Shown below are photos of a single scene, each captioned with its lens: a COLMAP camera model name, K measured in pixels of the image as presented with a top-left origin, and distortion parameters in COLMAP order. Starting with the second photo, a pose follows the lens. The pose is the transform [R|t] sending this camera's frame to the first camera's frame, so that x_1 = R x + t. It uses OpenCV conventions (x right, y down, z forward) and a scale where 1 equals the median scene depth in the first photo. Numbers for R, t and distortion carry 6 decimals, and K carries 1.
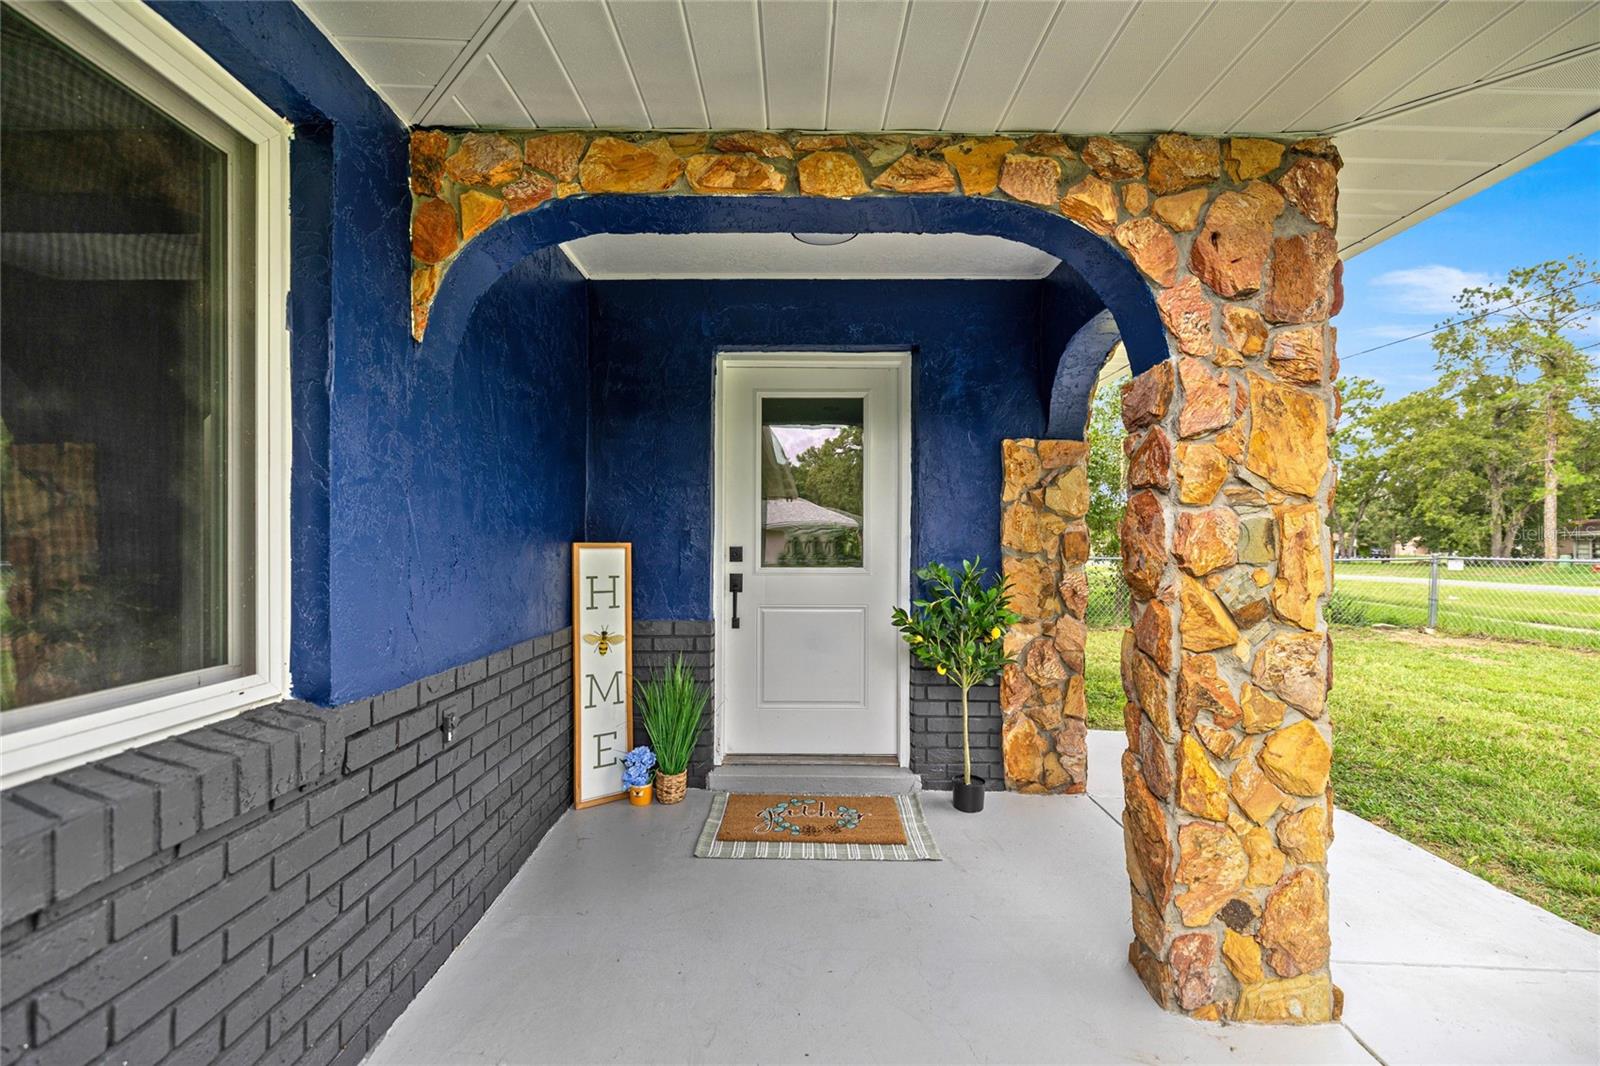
lens RADIAL K [[658.7, 0, 800.0], [0, 658.7, 533.0], [0, 0, 1]] dist [-0.000133, 0.000071]
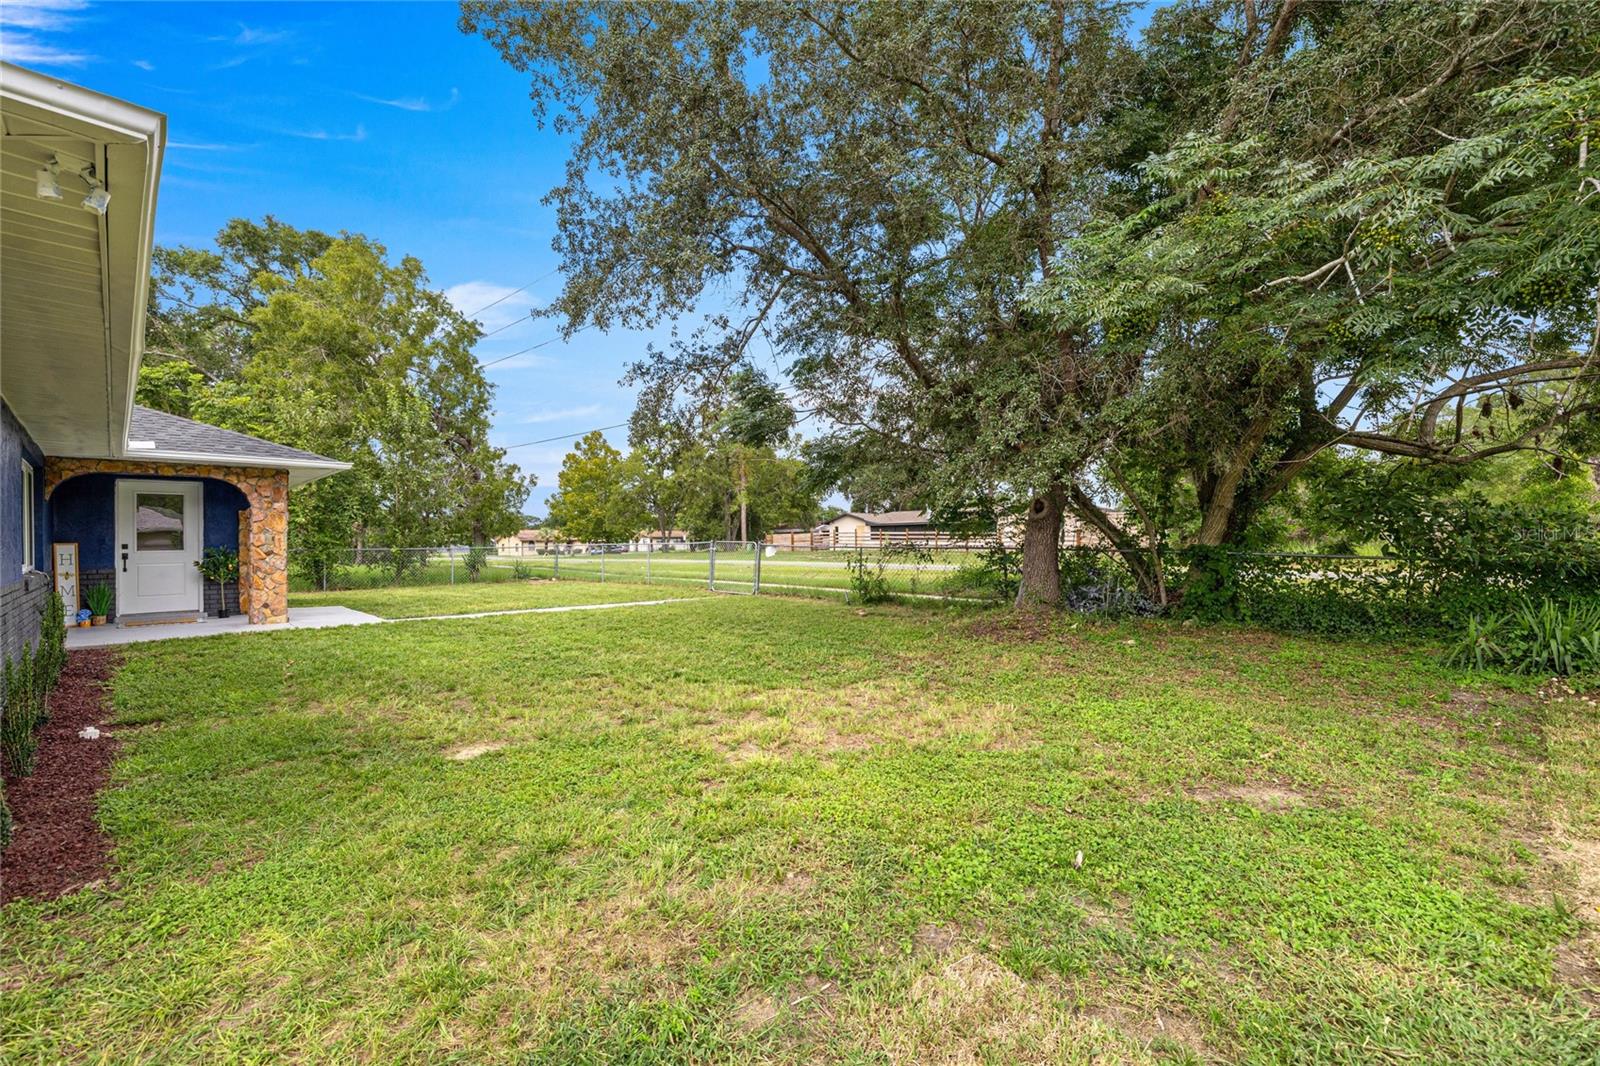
lens RADIAL K [[658.7, 0, 800.0], [0, 658.7, 533.0], [0, 0, 1]] dist [-0.000133, 0.000071]
pose [[0.703345, -0.008741, 0.710795, -0.075755], [0.004158, 0.999958, 0.008182, -0.044634], [-0.710837, -0.002799, 0.703351, -3.611934]]
